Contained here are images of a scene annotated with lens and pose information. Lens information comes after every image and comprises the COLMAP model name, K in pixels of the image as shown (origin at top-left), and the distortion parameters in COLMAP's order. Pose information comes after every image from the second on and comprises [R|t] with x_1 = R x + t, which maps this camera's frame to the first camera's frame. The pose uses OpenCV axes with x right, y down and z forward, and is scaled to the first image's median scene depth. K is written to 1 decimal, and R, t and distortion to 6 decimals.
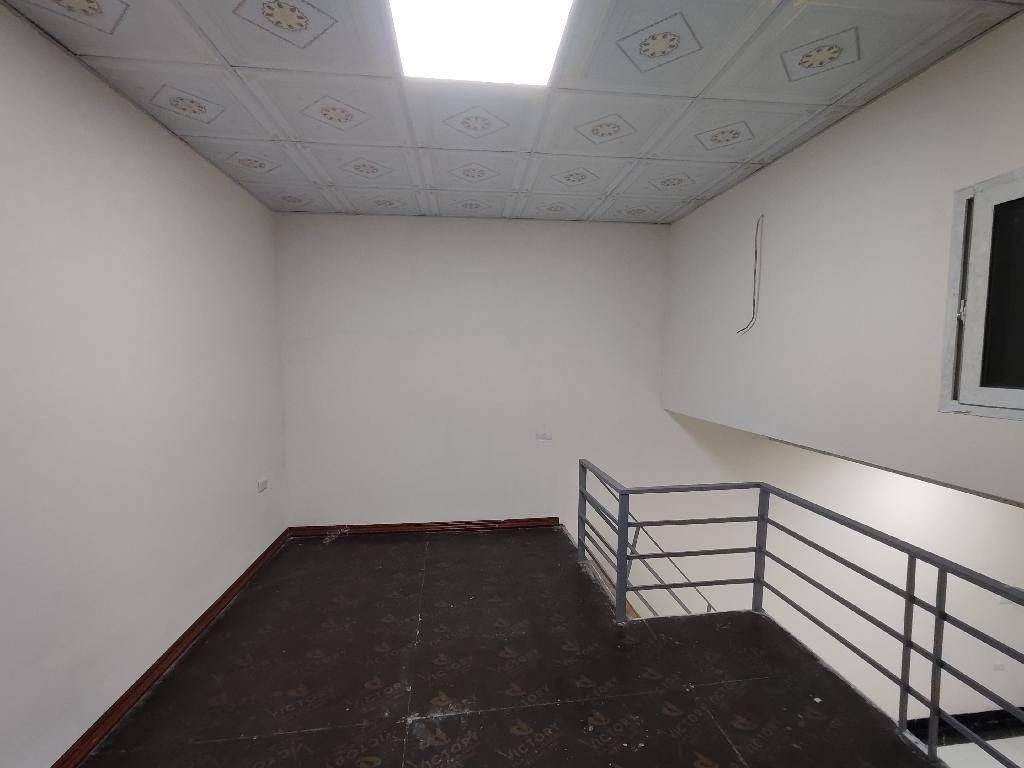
lens RADIAL K [[460.5, 0, 515.5], [0, 460.5, 385.0], [0, 0, 1]] dist [-0.001934, 0.001603]
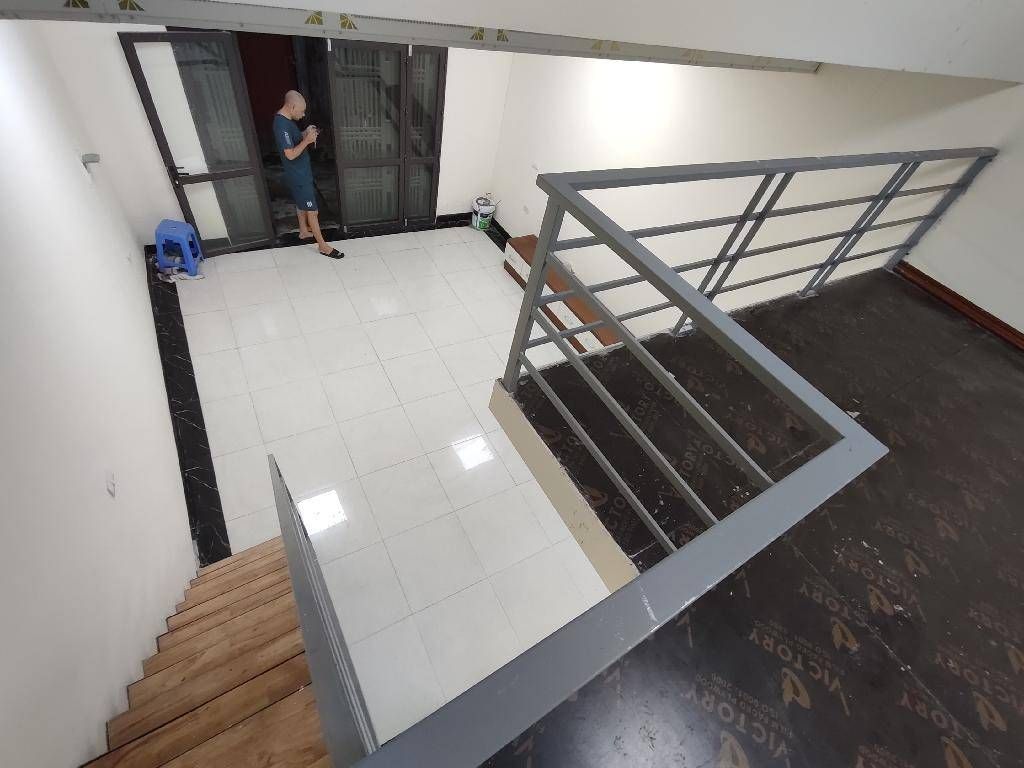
lens RADIAL K [[460.5, 0, 515.5], [0, 460.5, 385.0], [0, 0, 1]] dist [-0.001934, 0.001603]
pose [[-0.383114, -0.739832, 0.553057, 0.274428], [-0.122928, 0.634251, 0.763292, 0.017710], [-0.915485, 0.224441, -0.333937, 1.857539]]
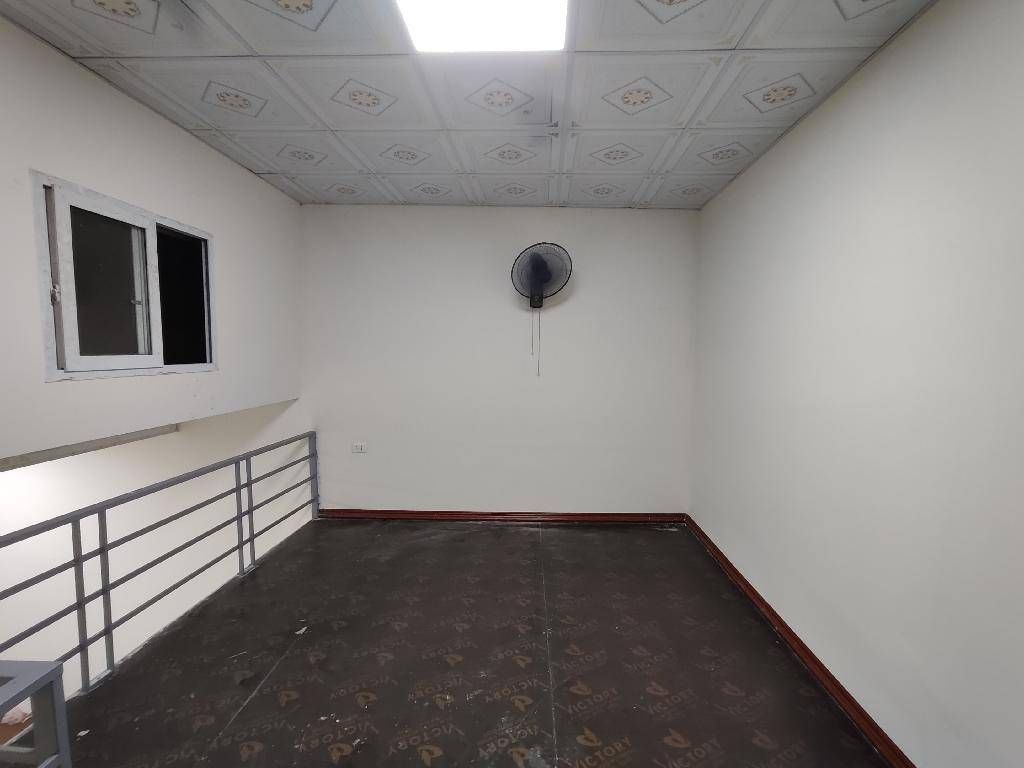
lens RADIAL K [[460.5, 0, 515.5], [0, 460.5, 385.0], [0, 0, 1]] dist [-0.001934, 0.001603]
pose [[-0.985498, -0.029565, 0.167094, -0.297946], [-0.004946, 0.989291, 0.145871, -0.094791], [-0.169618, 0.142929, -0.975090, 1.848730]]
